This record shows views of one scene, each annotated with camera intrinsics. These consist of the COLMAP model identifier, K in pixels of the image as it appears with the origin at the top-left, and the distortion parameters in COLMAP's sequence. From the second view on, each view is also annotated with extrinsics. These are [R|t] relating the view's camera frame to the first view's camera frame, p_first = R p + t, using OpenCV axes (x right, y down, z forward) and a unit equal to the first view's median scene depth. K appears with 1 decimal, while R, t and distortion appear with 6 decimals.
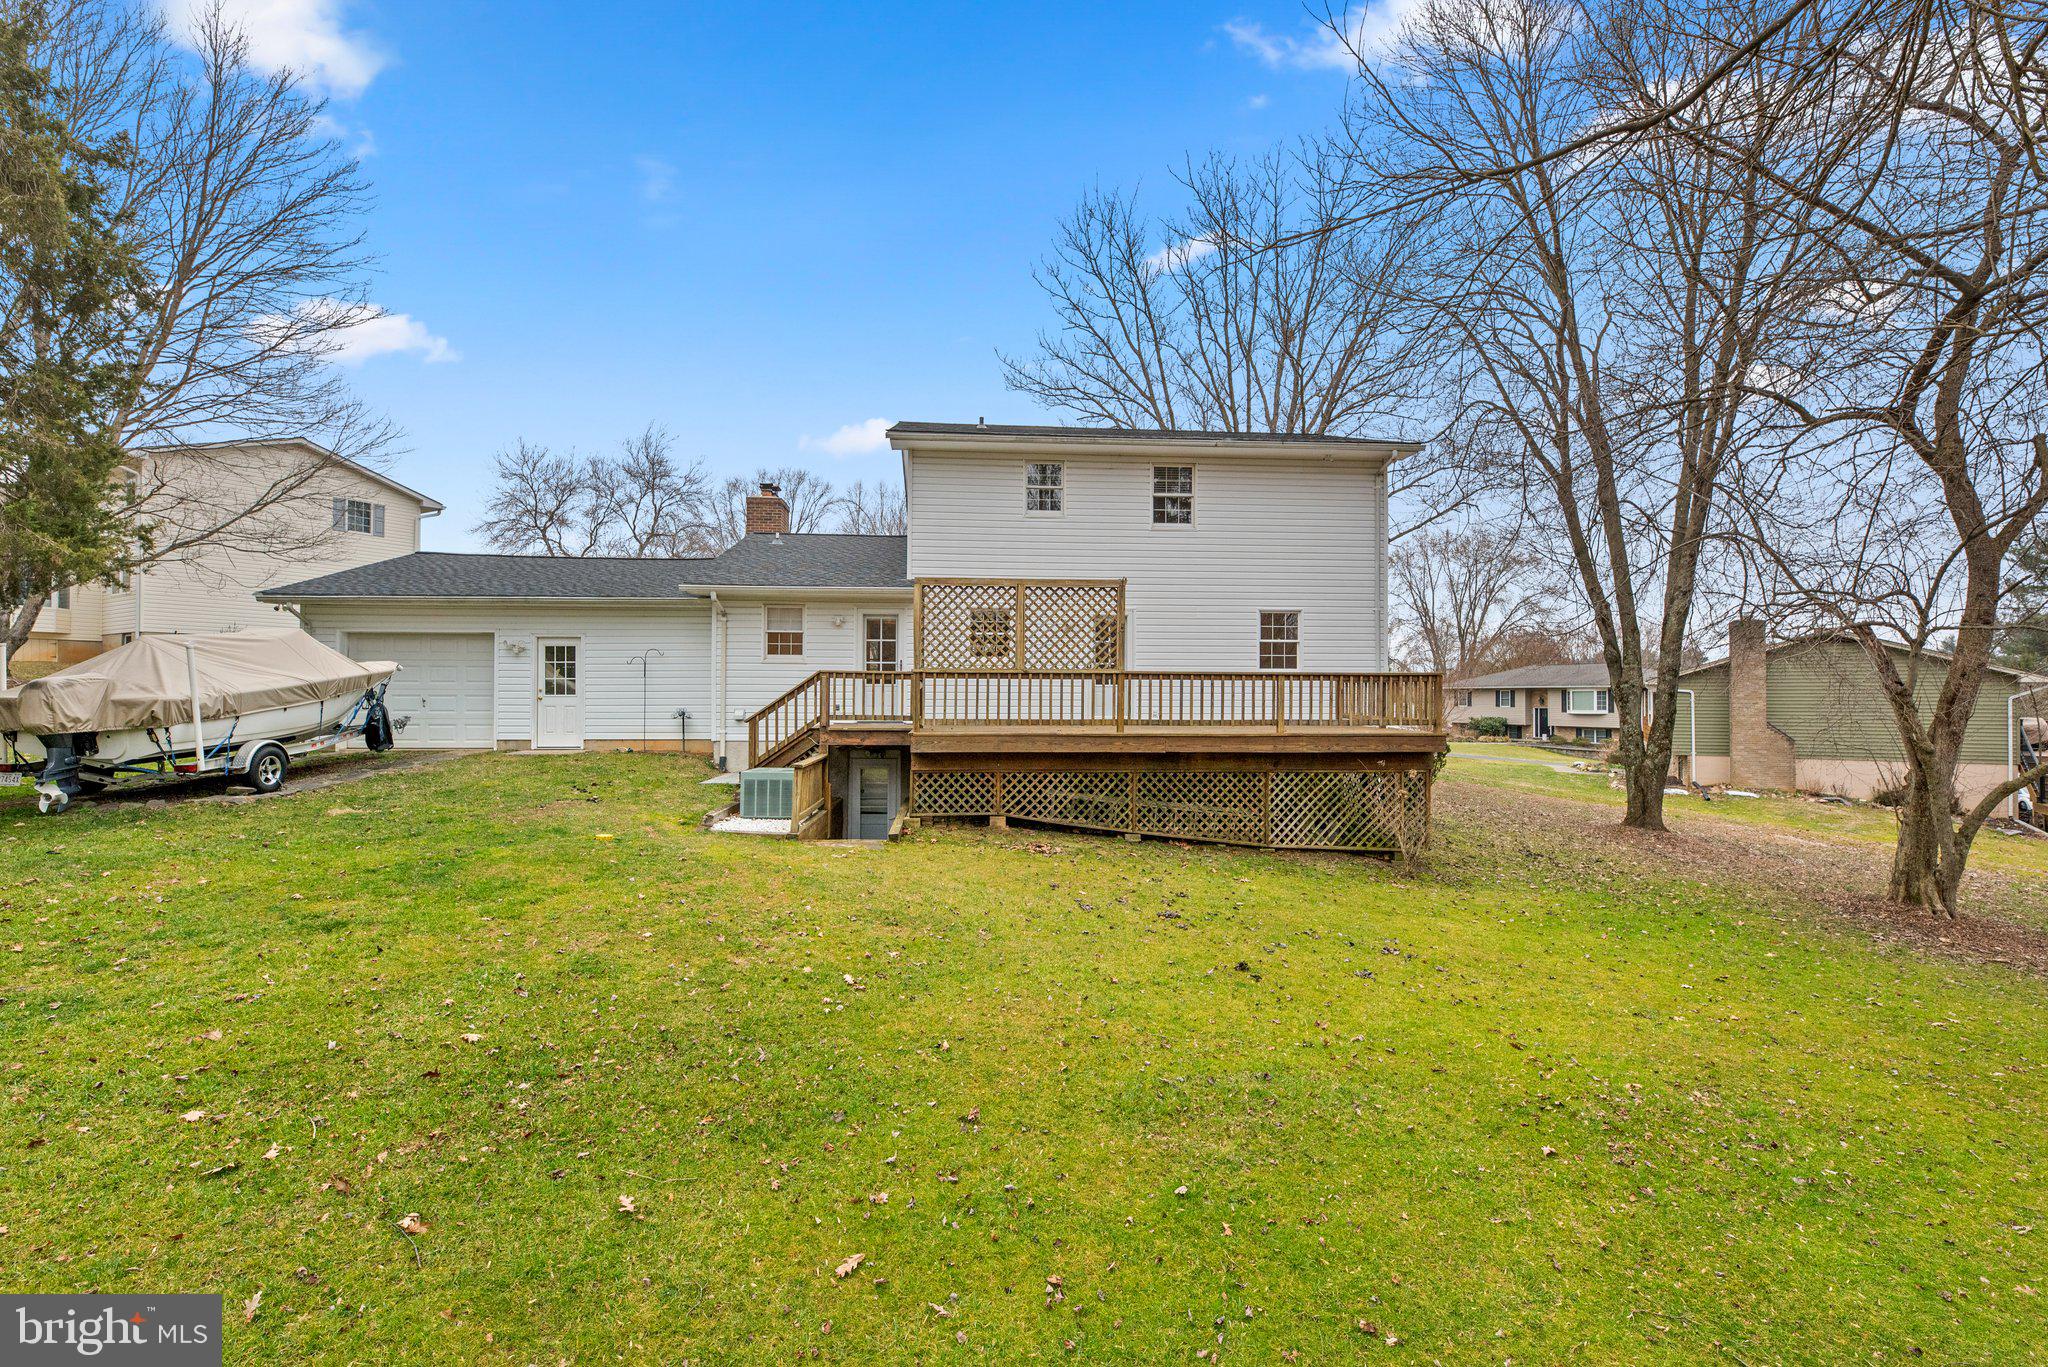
lens RADIAL K [[917.9, 0, 1024.0], [0, 917.9, 683.5], [0, 0, 1]] dist [0.002837, -0.001522]
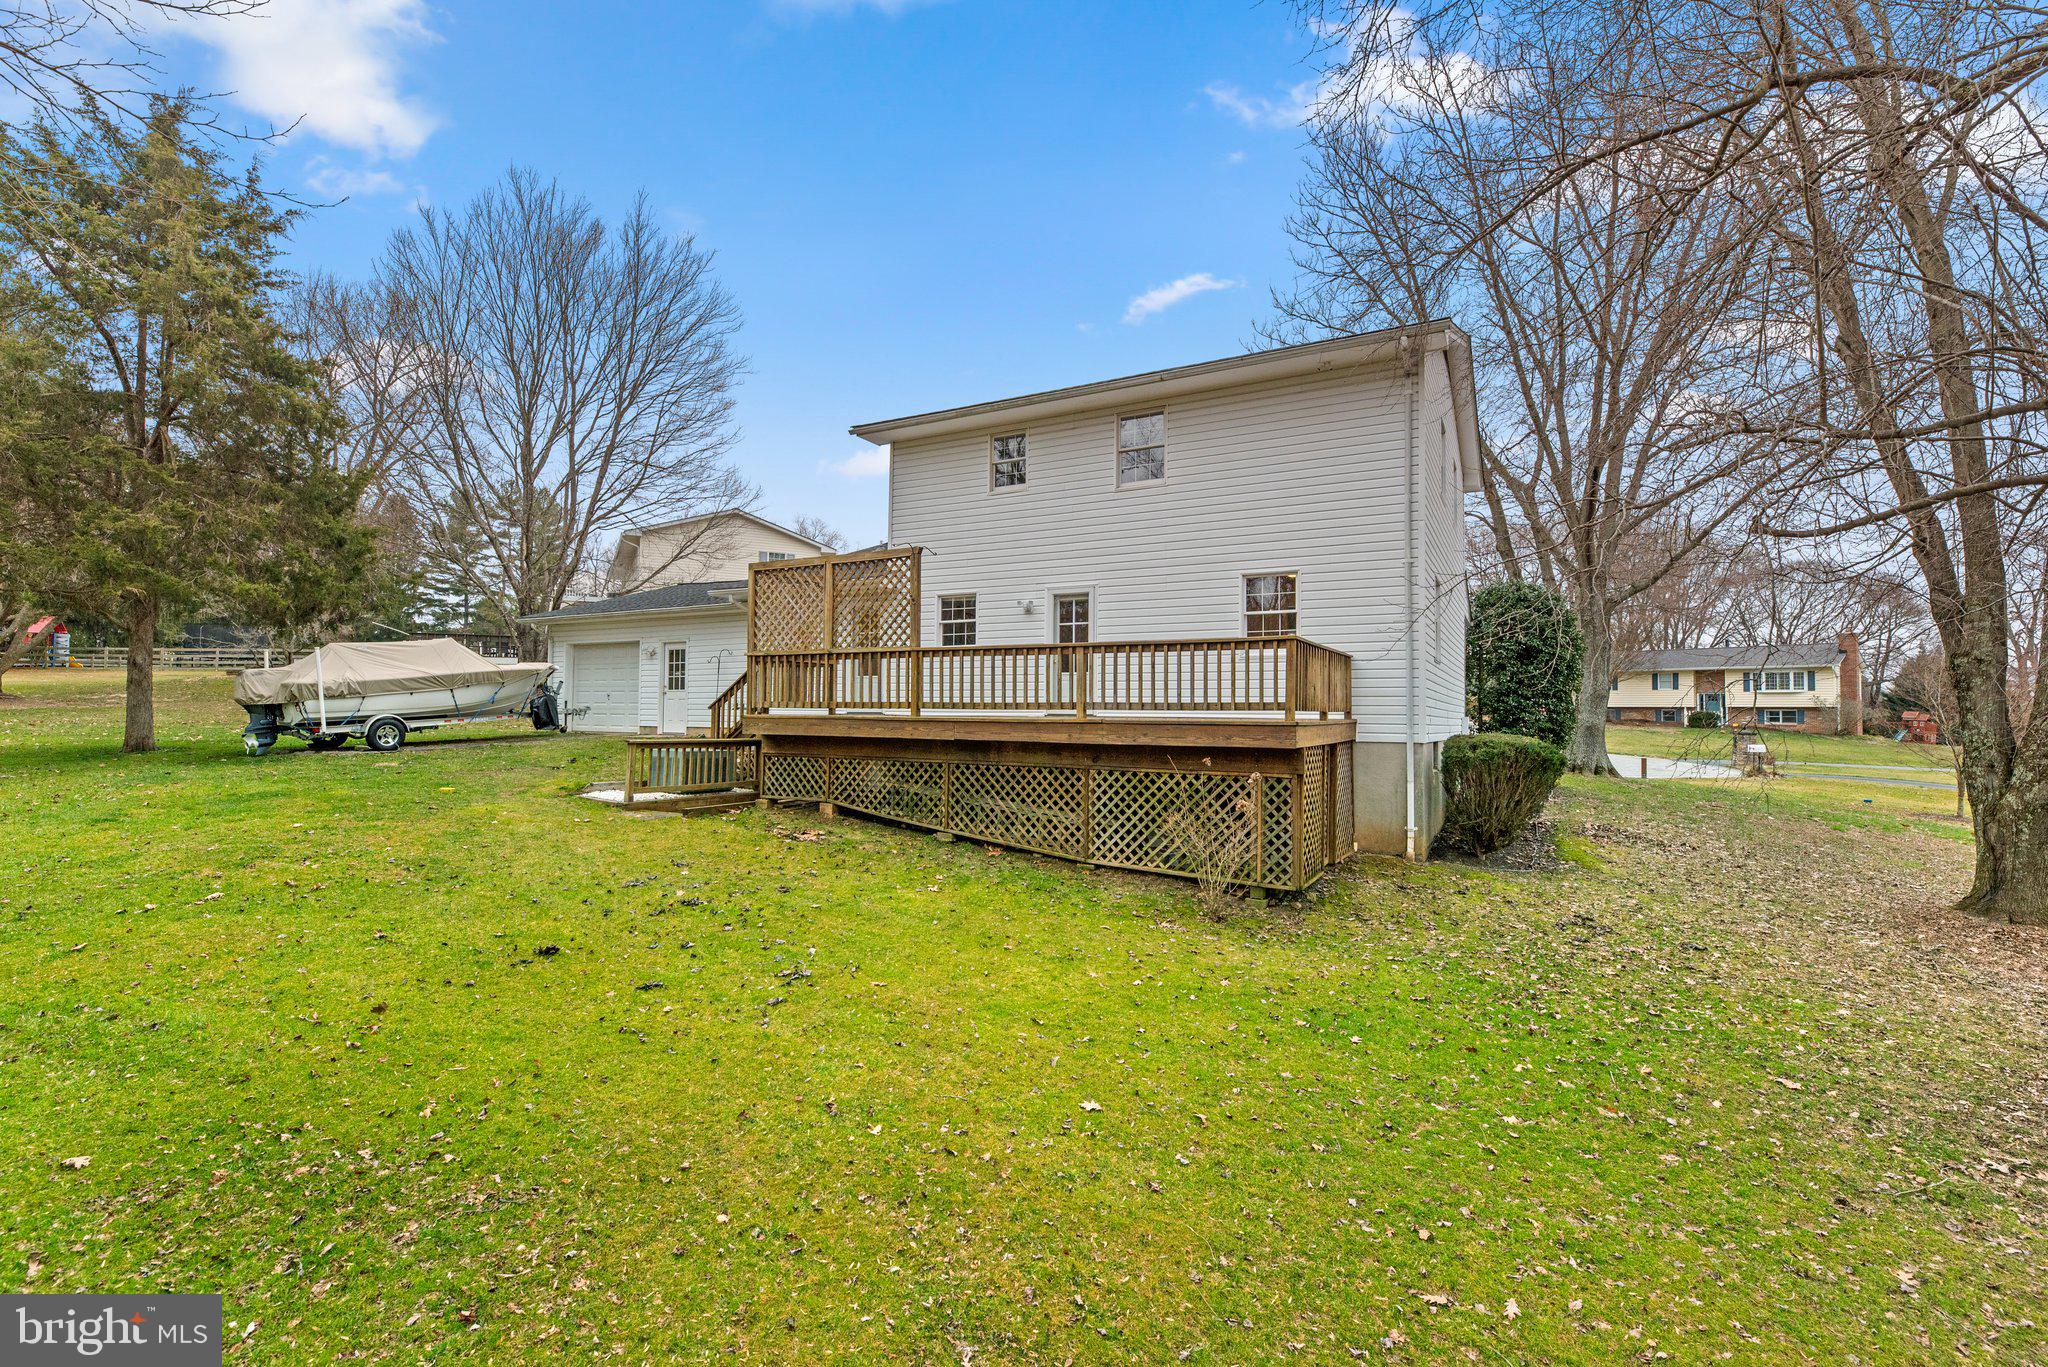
lens RADIAL K [[920.2, 0, 1029.3], [0, 920.2, 673.5], [0, 0, 1]] dist [0.001496, -0.000334]
pose [[0.835420, -0.019805, -0.549255, 0.647009], [0.000110, 0.999357, -0.035868, 0.040591], [0.549612, 0.029904, 0.834885, 0.287321]]
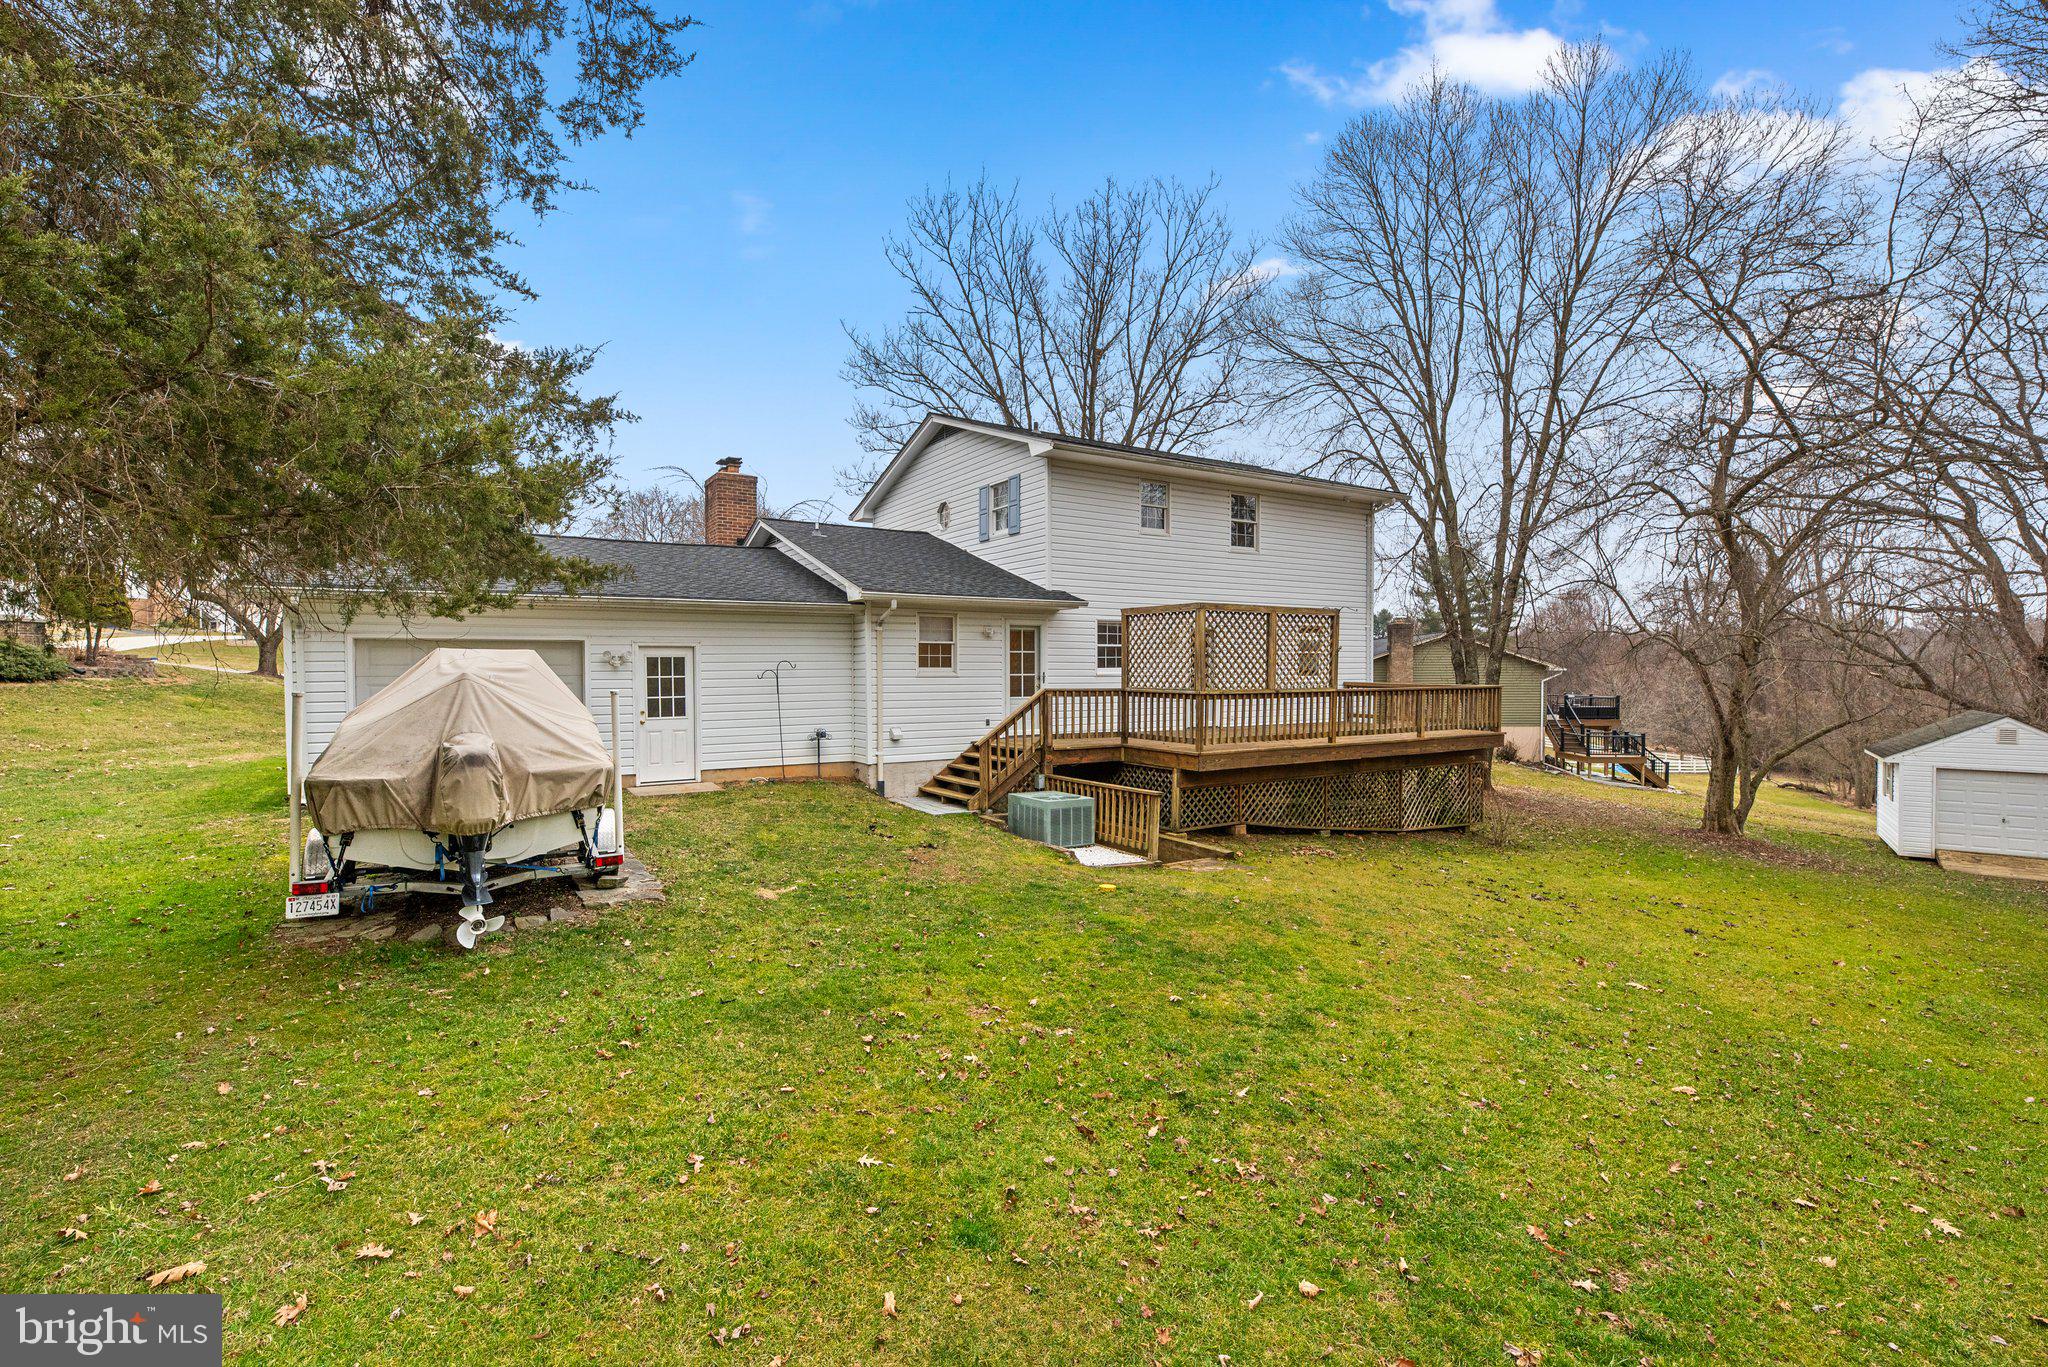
lens RADIAL K [[917.9, 0, 1024.0], [0, 917.9, 683.5], [0, 0, 1]] dist [0.002837, -0.001522]
pose [[0.888022, -0.012411, 0.459633, -0.707036], [-0.001959, 0.999524, 0.030774, -0.051120], [-0.459796, -0.028229, 0.887576, 0.155274]]
